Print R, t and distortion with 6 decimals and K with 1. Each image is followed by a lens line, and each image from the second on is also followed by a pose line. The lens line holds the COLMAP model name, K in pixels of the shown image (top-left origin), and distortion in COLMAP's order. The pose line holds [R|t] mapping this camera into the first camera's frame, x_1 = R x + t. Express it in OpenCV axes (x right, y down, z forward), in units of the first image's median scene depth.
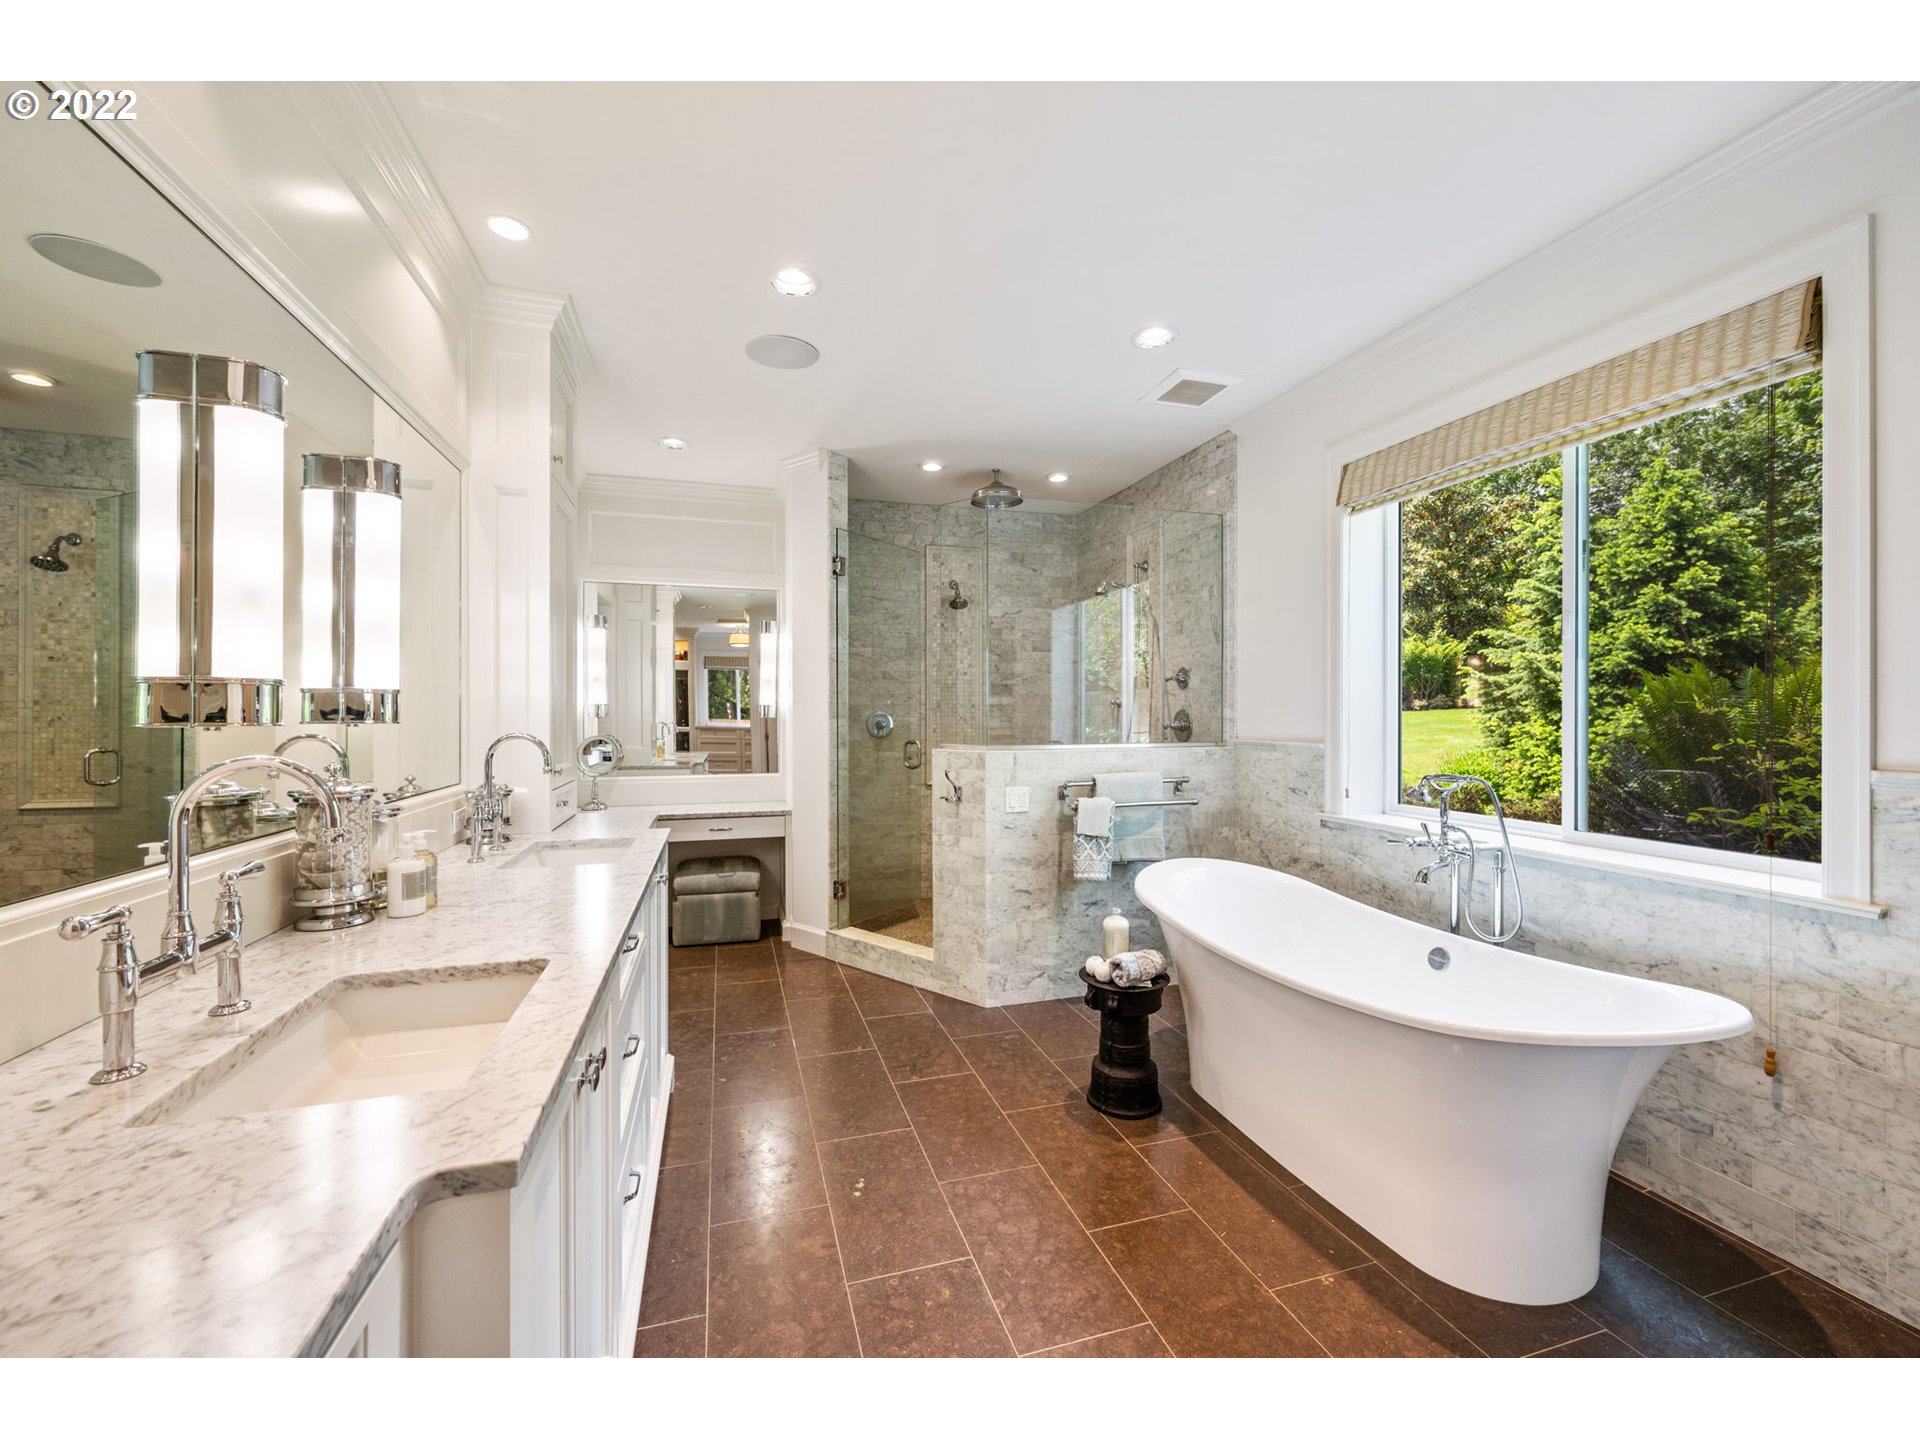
lens RADIAL K [[875.8, 0, 960.0], [0, 875.8, 720.0], [0, 0, 1]] dist [-0.003302, -0.000538]
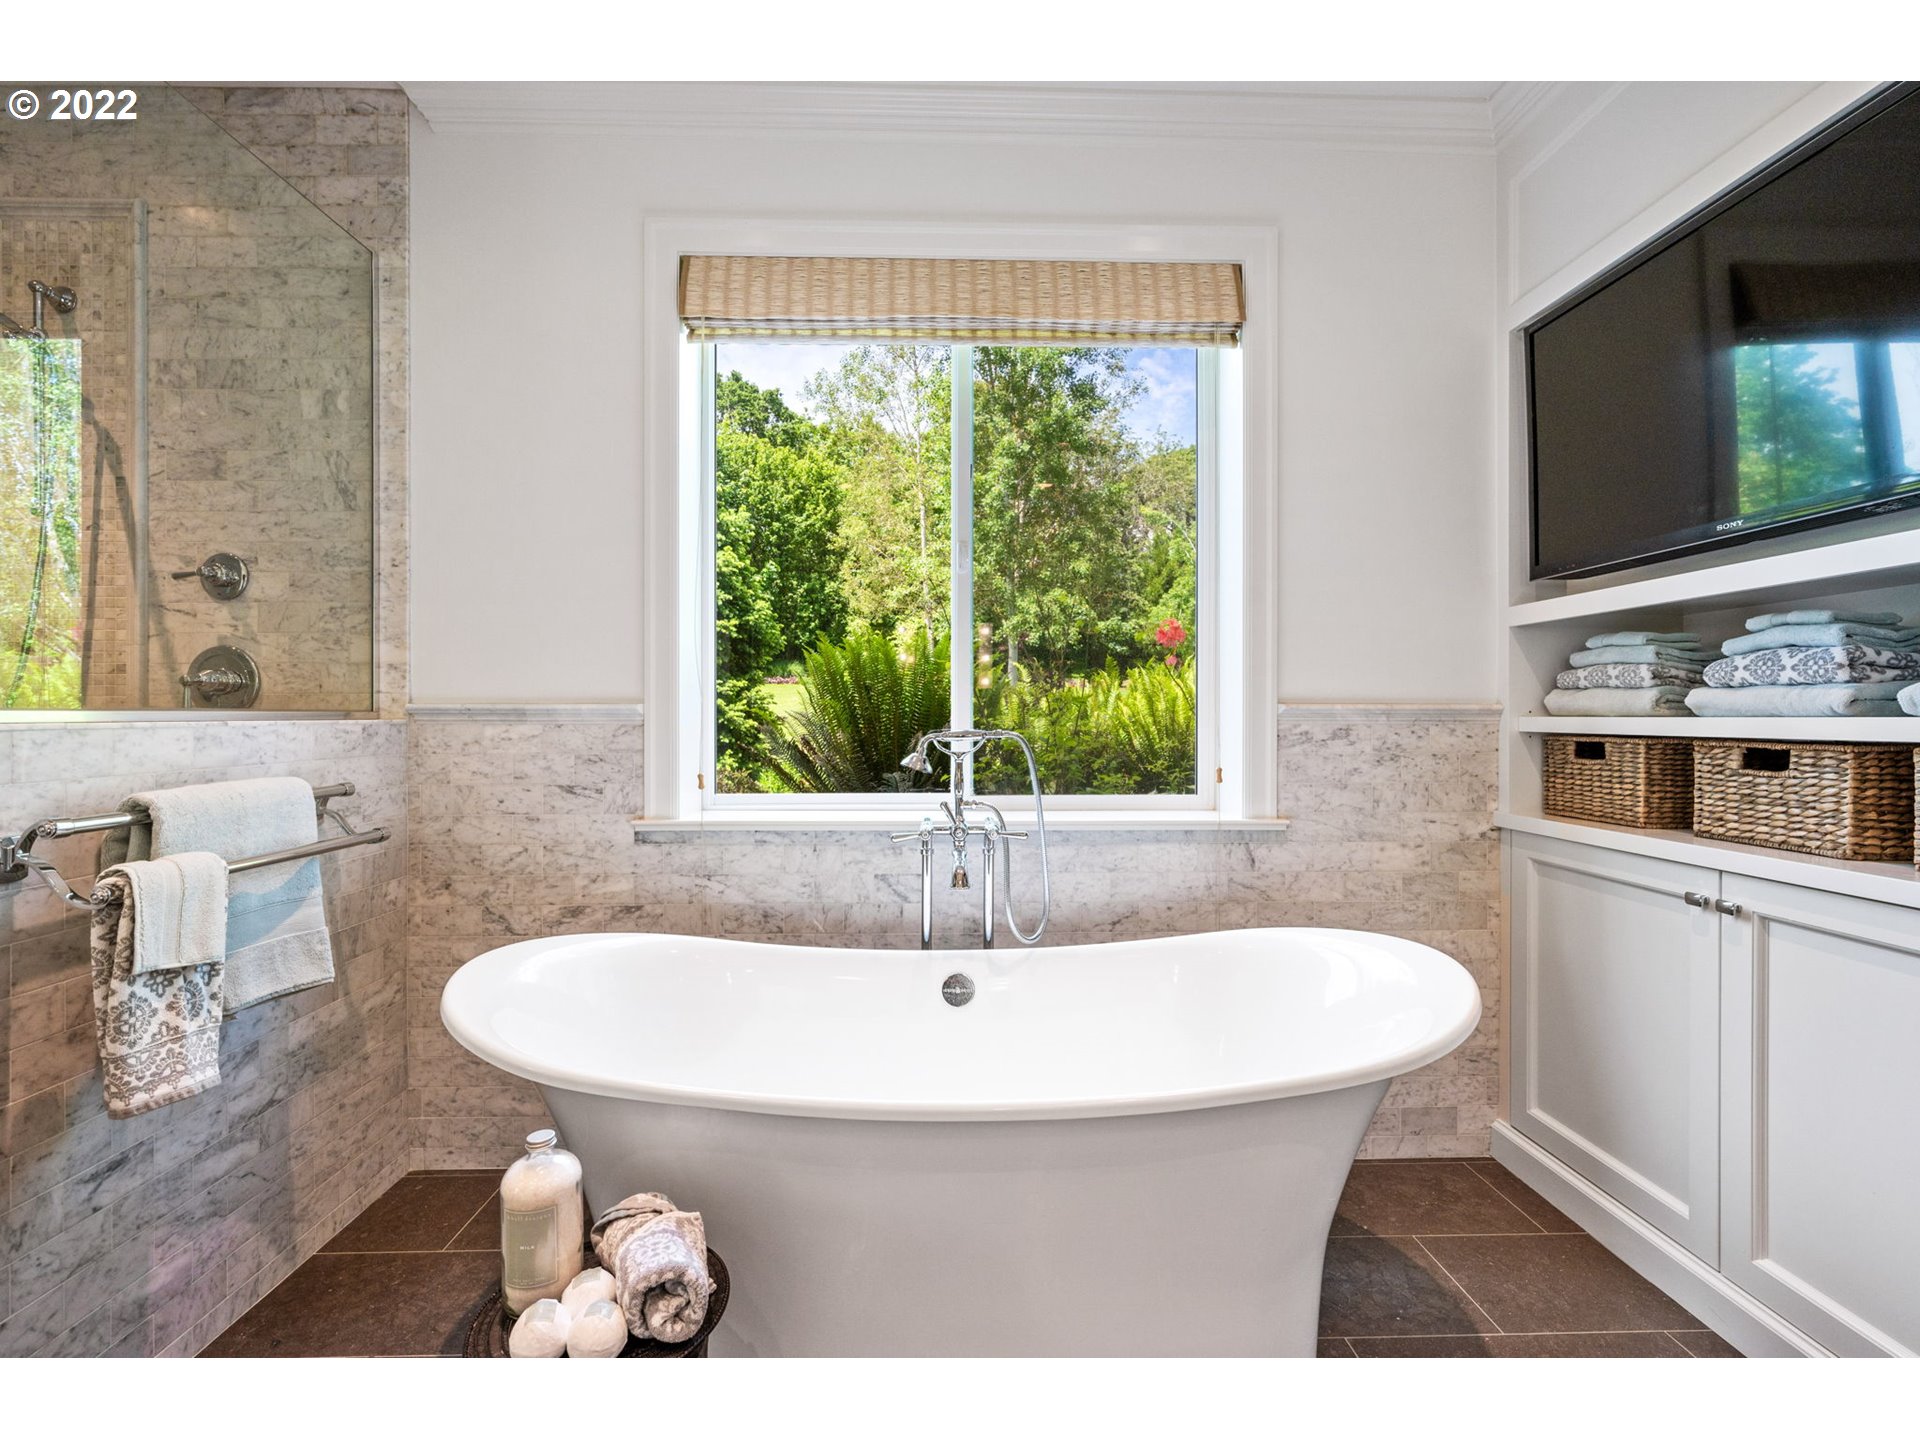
lens RADIAL K [[875.8, 0, 960.0], [0, 875.8, 720.0], [0, 0, 1]] dist [-0.003302, -0.000538]
pose [[0.246588, -0.006789, 0.969097, -0.109060], [0.016669, 0.999857, 0.002763, 0.037935], [-0.968977, 0.015473, 0.246666, 0.614205]]
